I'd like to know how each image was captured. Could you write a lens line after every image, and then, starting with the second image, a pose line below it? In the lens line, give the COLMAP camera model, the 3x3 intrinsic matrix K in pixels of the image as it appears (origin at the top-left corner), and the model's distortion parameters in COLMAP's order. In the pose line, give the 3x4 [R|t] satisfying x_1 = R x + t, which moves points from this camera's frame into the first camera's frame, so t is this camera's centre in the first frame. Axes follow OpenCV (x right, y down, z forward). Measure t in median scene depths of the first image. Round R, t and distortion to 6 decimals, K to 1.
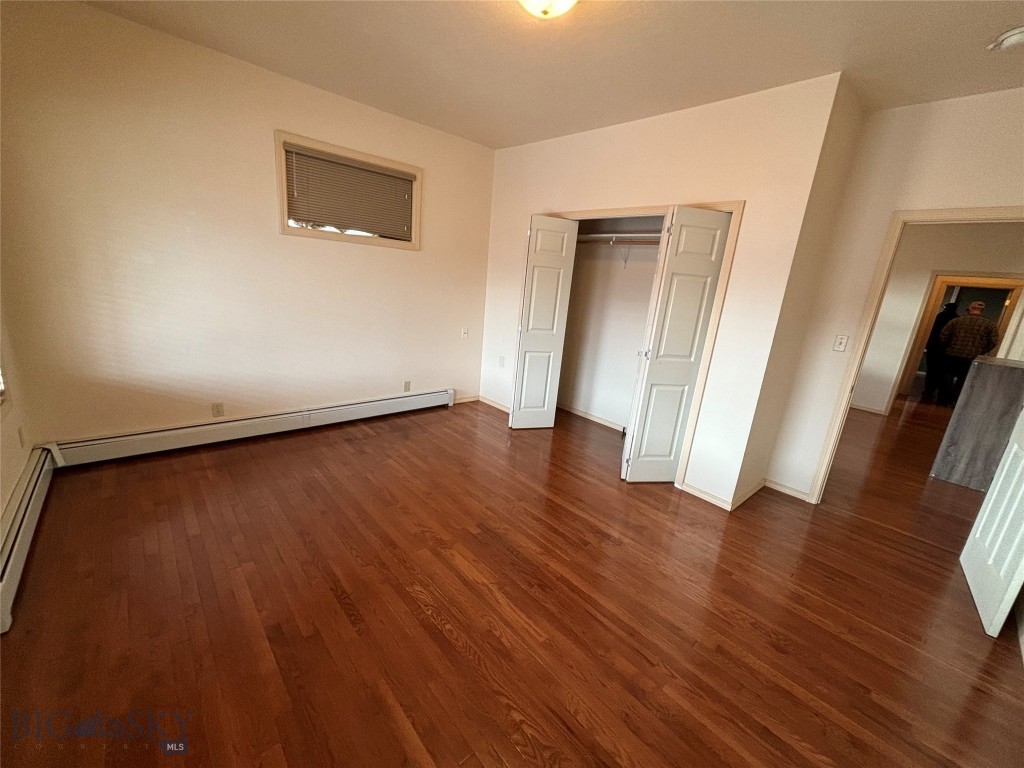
lens RADIAL K [[411.9, 0, 509.7], [0, 411.9, 386.2], [0, 0, 1]] dist [0.003866, 0.000259]
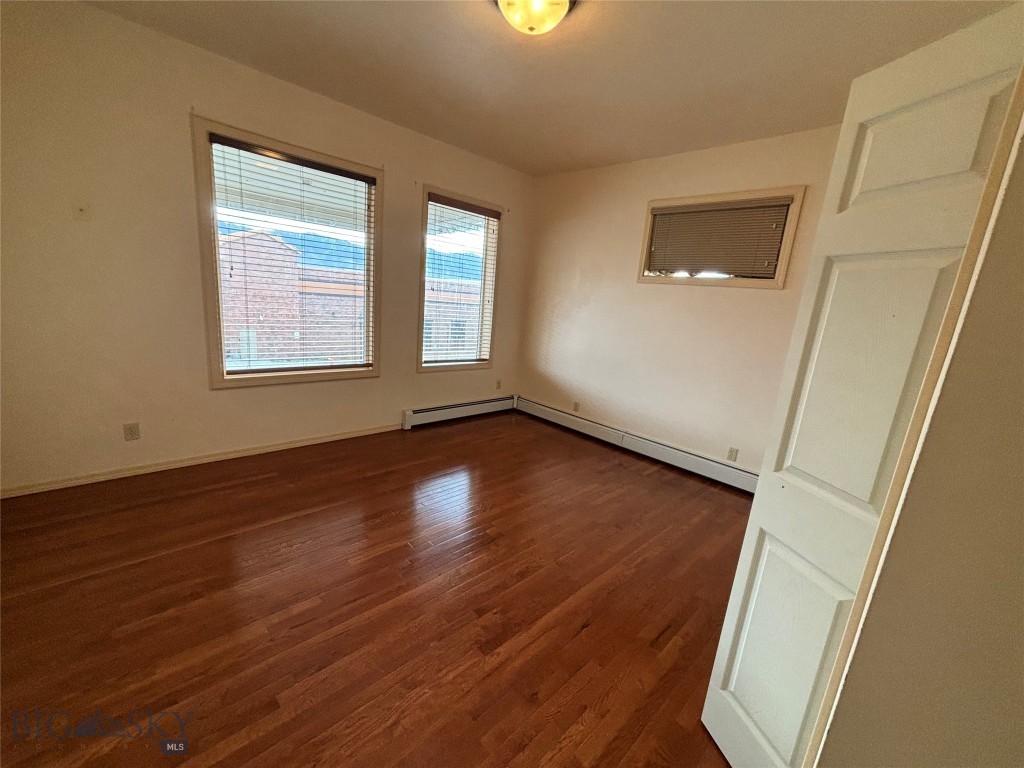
lens RADIAL K [[411.9, 0, 510.4], [0, 411.9, 382.8], [0, 0, 1]] dist [0.003866, 0.000259]
pose [[0.042025, 0.128535, -0.990814, 0.654648], [-0.333698, 0.936549, 0.107341, -0.092320], [0.941743, 0.326122, 0.082251, 0.616232]]
